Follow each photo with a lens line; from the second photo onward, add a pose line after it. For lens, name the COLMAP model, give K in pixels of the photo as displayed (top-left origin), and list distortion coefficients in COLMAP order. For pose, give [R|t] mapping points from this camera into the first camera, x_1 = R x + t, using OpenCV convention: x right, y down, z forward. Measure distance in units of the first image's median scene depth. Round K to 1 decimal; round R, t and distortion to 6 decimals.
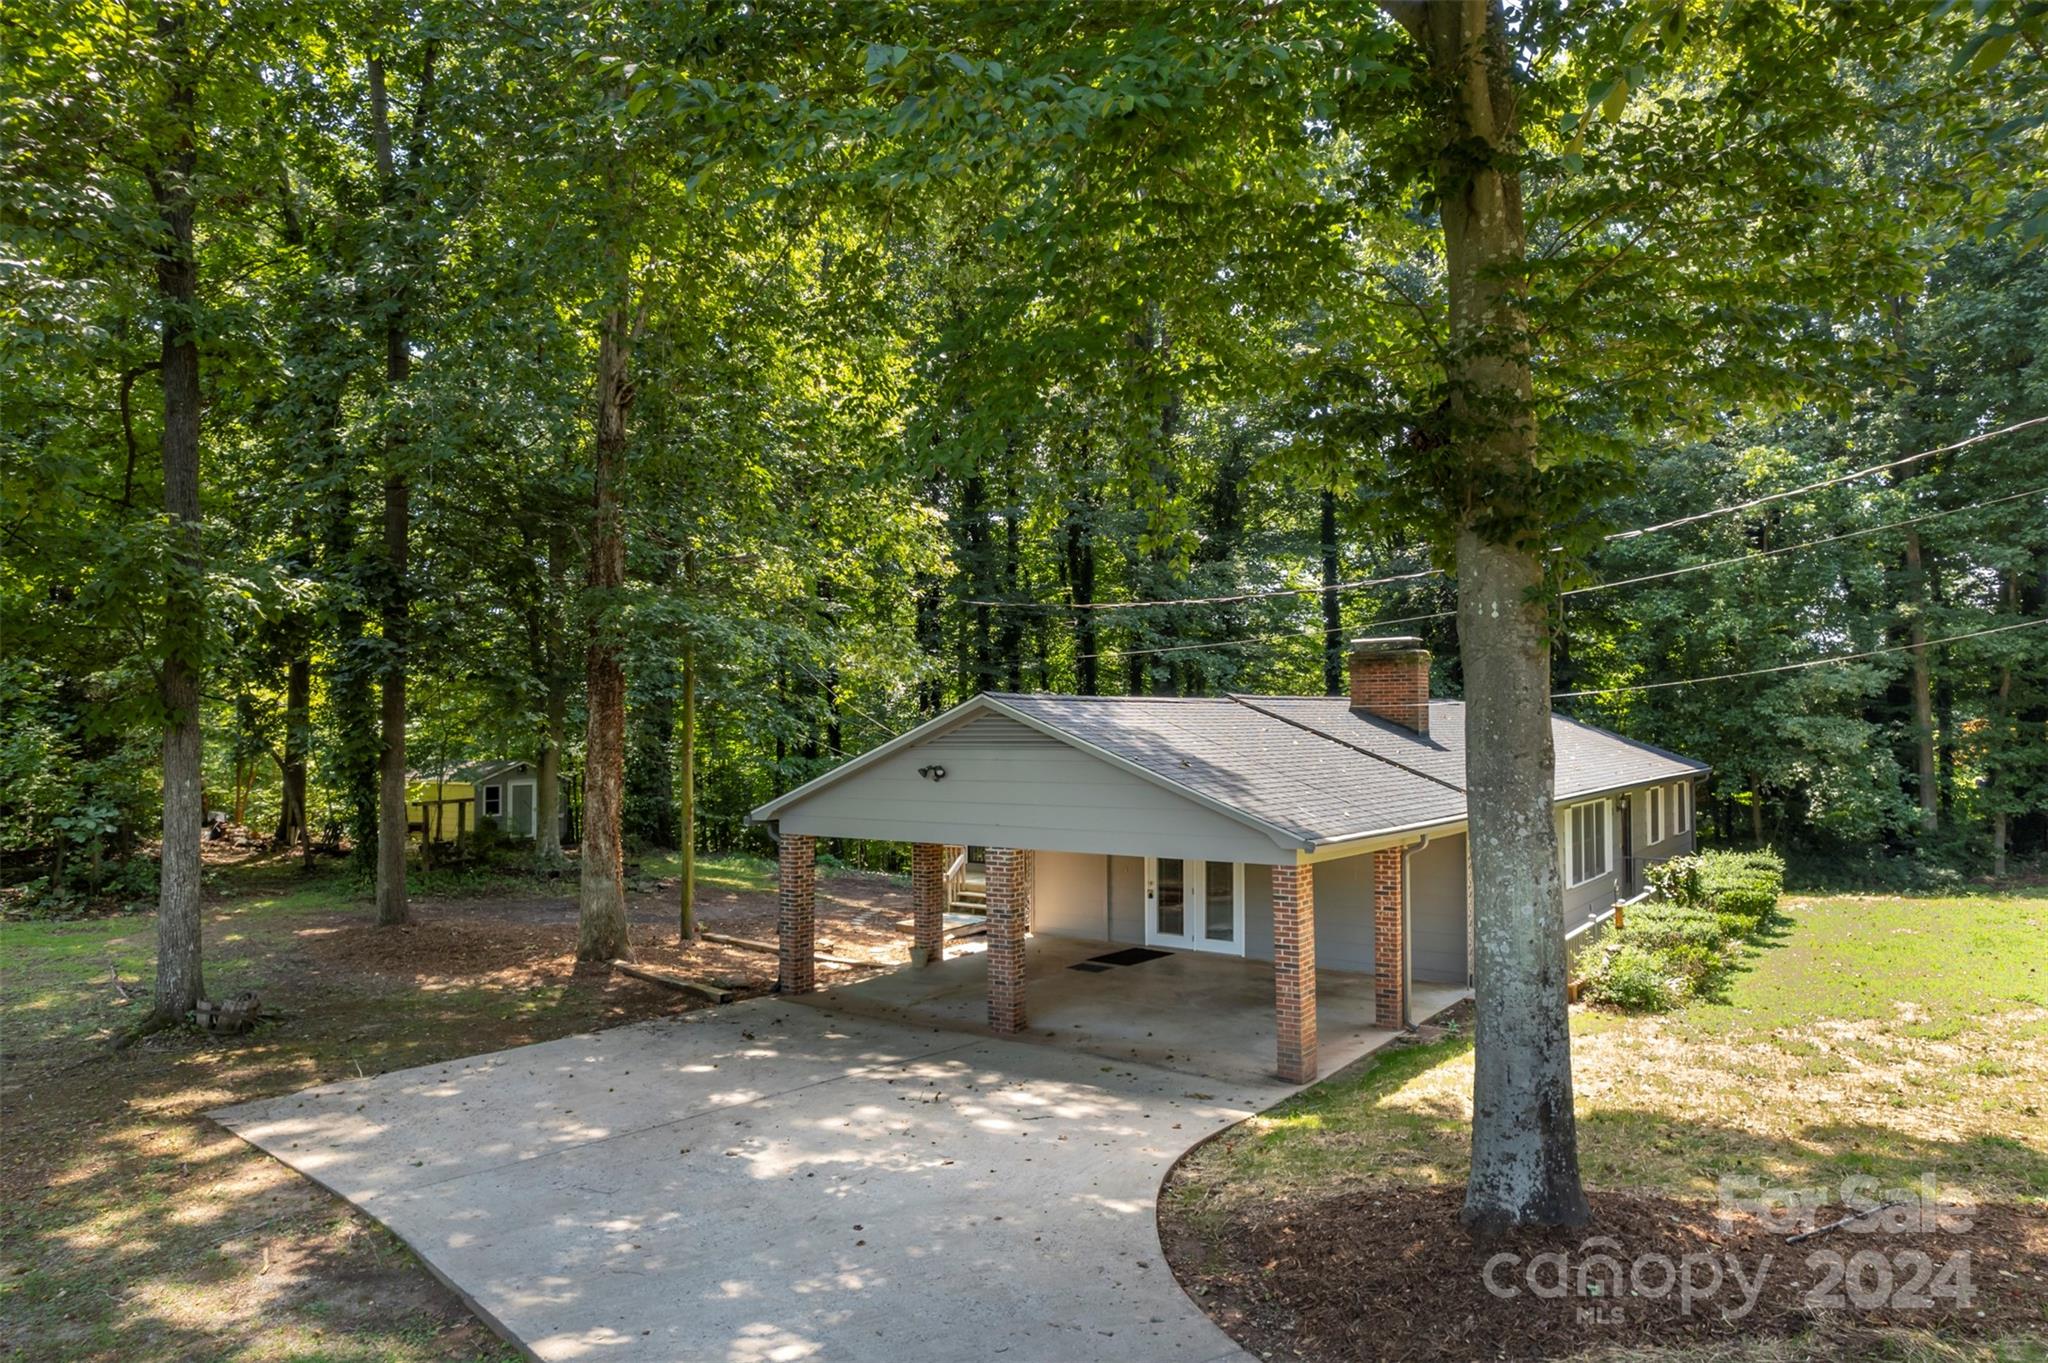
lens RADIAL K [[1305.9, 0, 1024.0], [0, 1305.9, 681.5], [0, 0, 1]] dist [-0.034813, 0.000172]
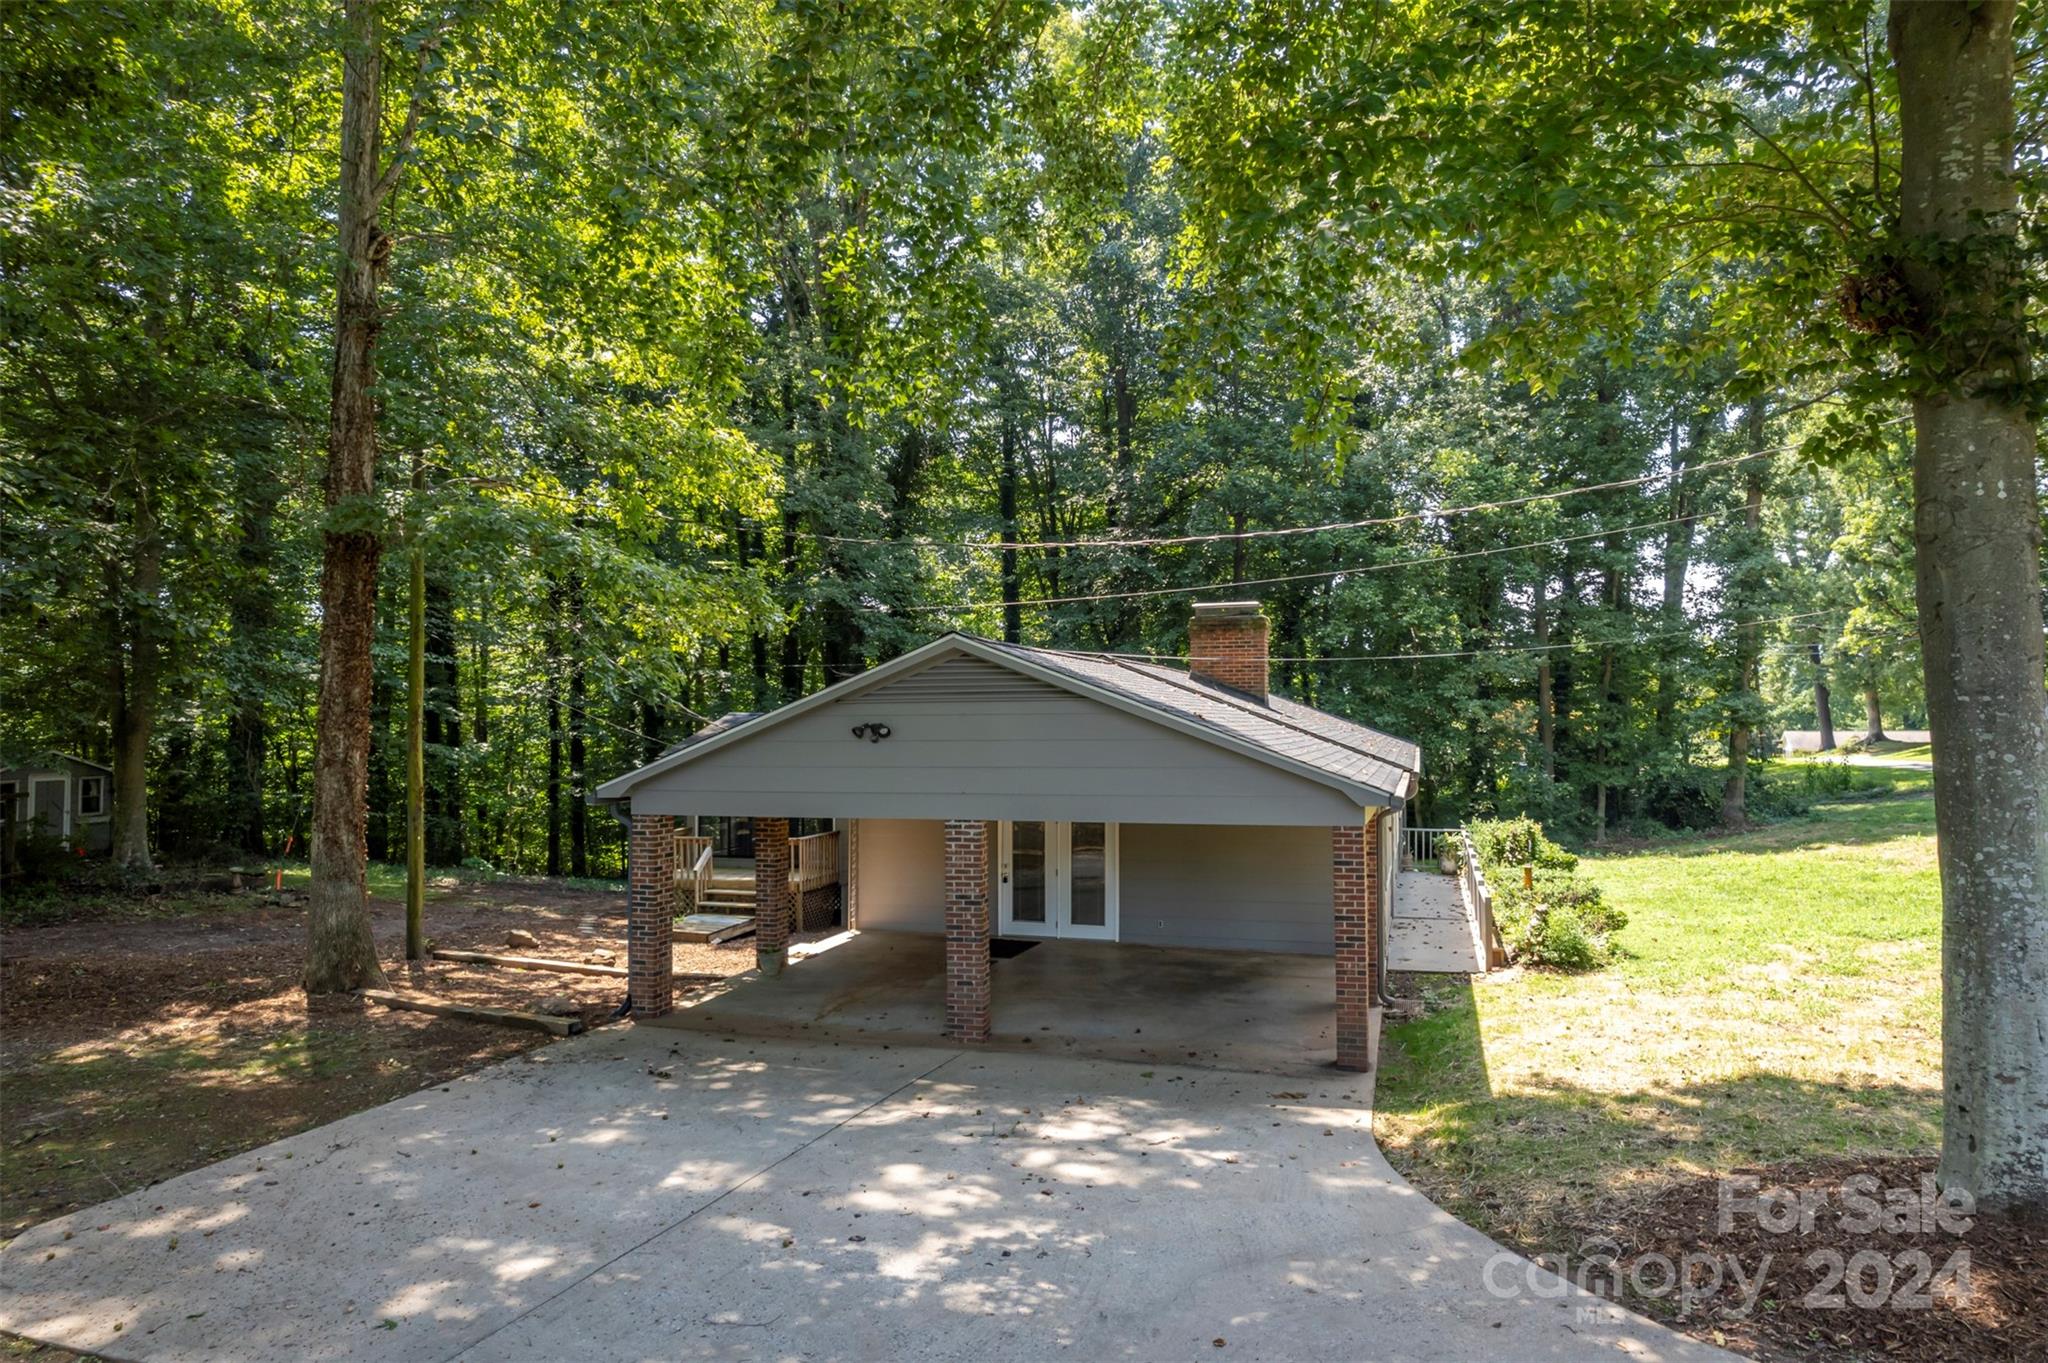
lens RADIAL K [[1307.4, 0, 1024.0], [0, 1307.4, 681.5], [0, 0, 1]] dist [-0.067117, 0.068030]
pose [[0.940865, 0.011643, 0.338581, -0.207720], [-0.011586, 0.999930, -0.002188, 0.031654], [-0.338583, -0.001865, 0.940935, 0.162806]]
